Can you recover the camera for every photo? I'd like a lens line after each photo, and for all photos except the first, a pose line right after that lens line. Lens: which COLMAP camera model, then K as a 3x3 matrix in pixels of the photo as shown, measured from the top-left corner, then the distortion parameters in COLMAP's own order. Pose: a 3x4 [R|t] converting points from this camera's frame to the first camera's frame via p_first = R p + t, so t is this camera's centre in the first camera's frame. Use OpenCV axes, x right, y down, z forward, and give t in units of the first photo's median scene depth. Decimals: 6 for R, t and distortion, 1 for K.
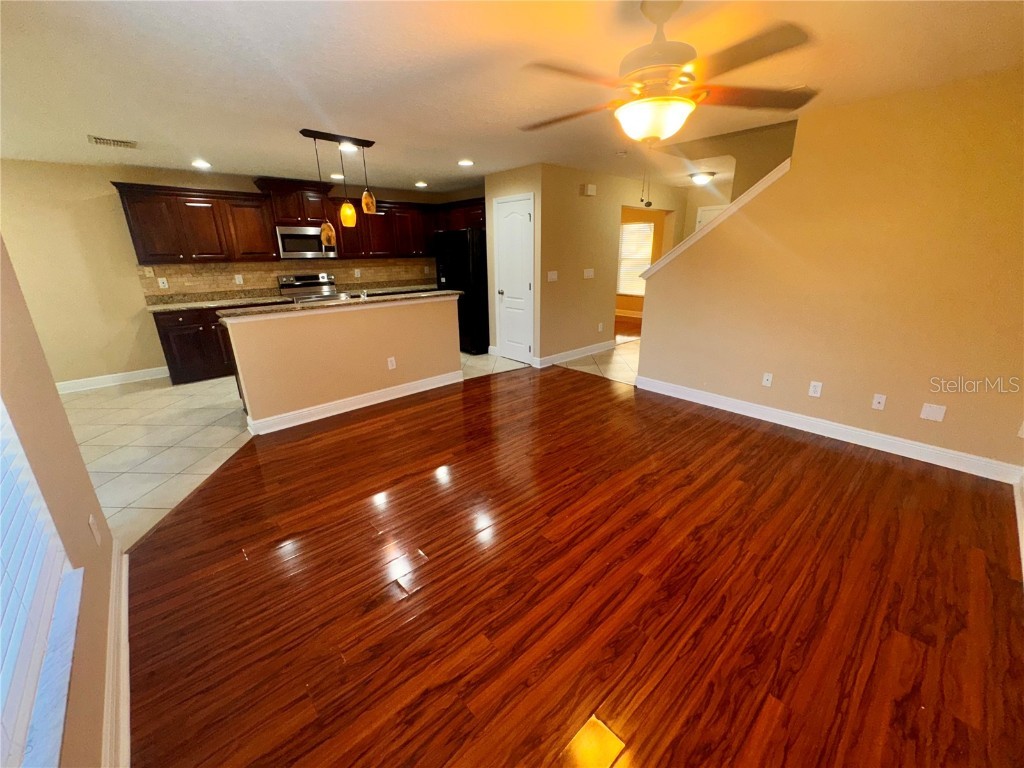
lens RADIAL K [[410.2, 0, 512.2], [0, 410.2, 380.1], [0, 0, 1]] dist [0.000795, 0.000098]
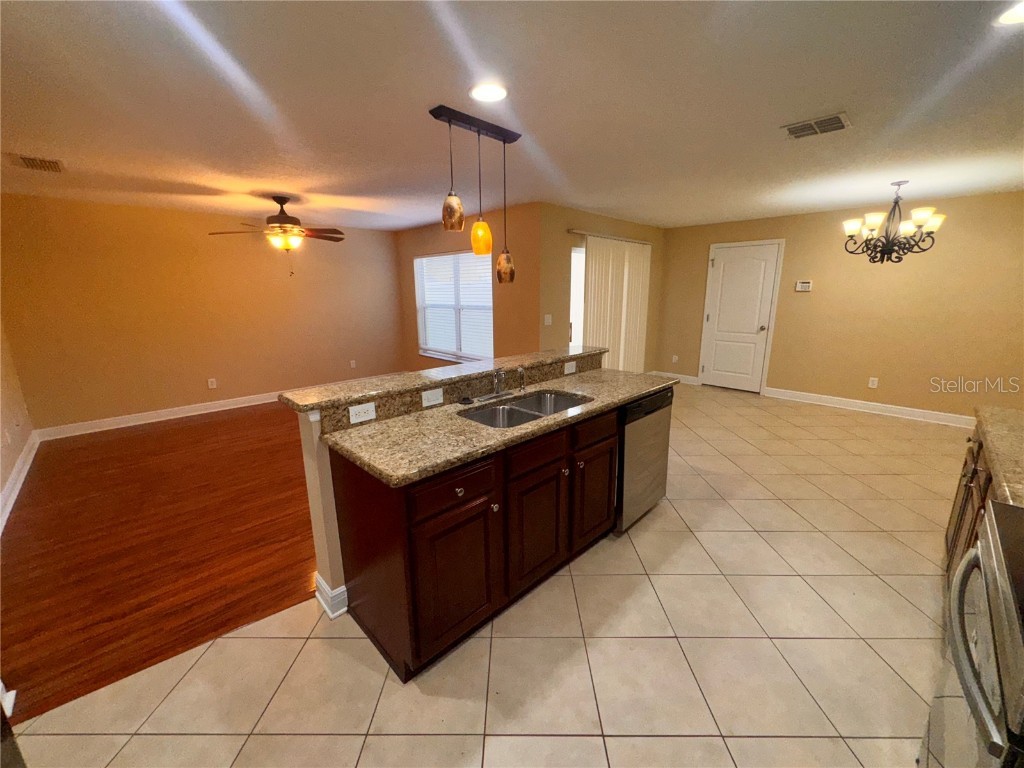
lens RADIAL K [[409.3, 0, 512.0], [0, 409.3, 384.0], [0, 0, 1]] dist [-0.004363, 0.000104]
pose [[-0.999109, 0.028758, -0.030892, -0.465069], [0.008859, 0.858526, 0.512693, -0.594241], [0.041266, 0.511963, -0.858016, 1.872547]]
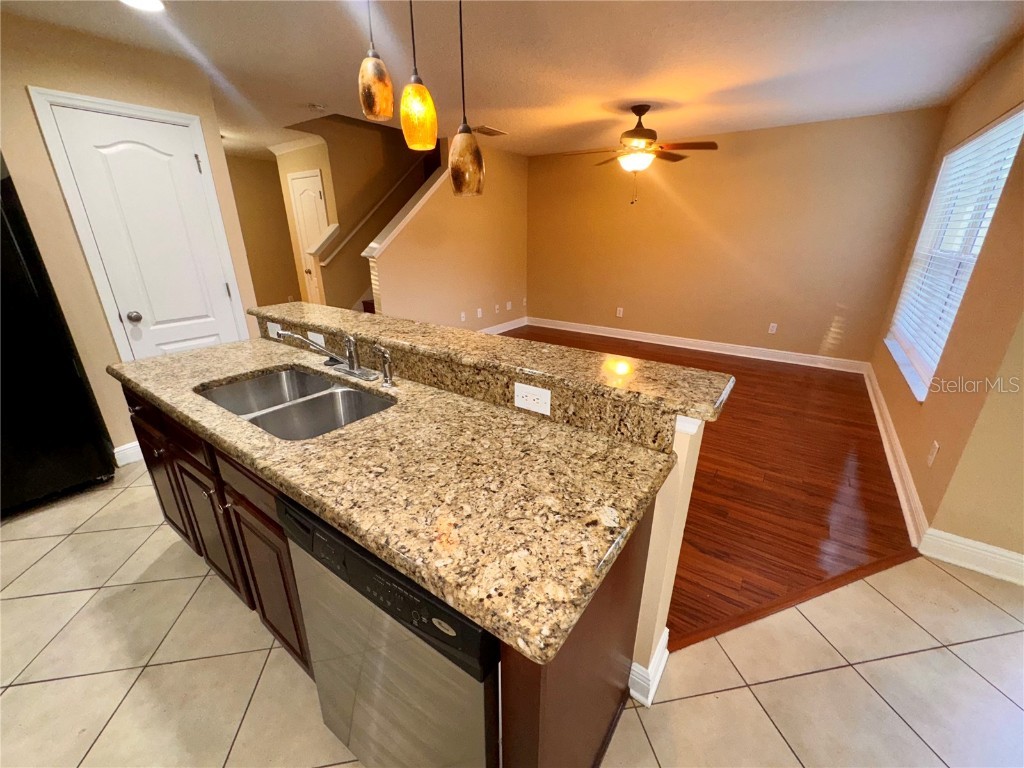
lens RADIAL K [[409.3, 0, 512.0], [0, 409.3, 384.0], [0, 0, 1]] dist [-0.004363, 0.000104]
pose [[-0.215680, -0.328168, 0.919667, -0.947986], [0.303845, 0.872521, 0.382603, -0.332188], [-0.927987, 0.361956, -0.088473, 1.154359]]
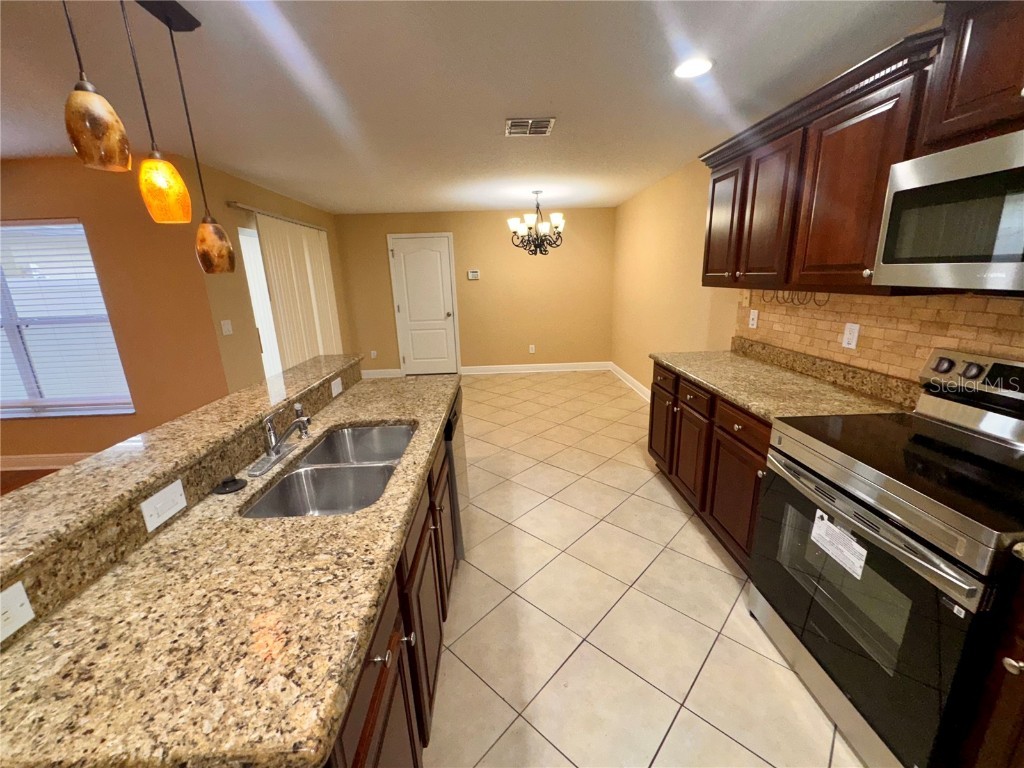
lens RADIAL K [[409.3, 0, 512.0], [0, 409.3, 384.0], [0, 0, 1]] dist [-0.004363, 0.000104]
pose [[-0.647452, 0.228694, -0.726983, -0.326893], [-0.194425, 0.872783, 0.447715, -0.523821], [0.736888, 0.431218, -0.520622, 1.651427]]
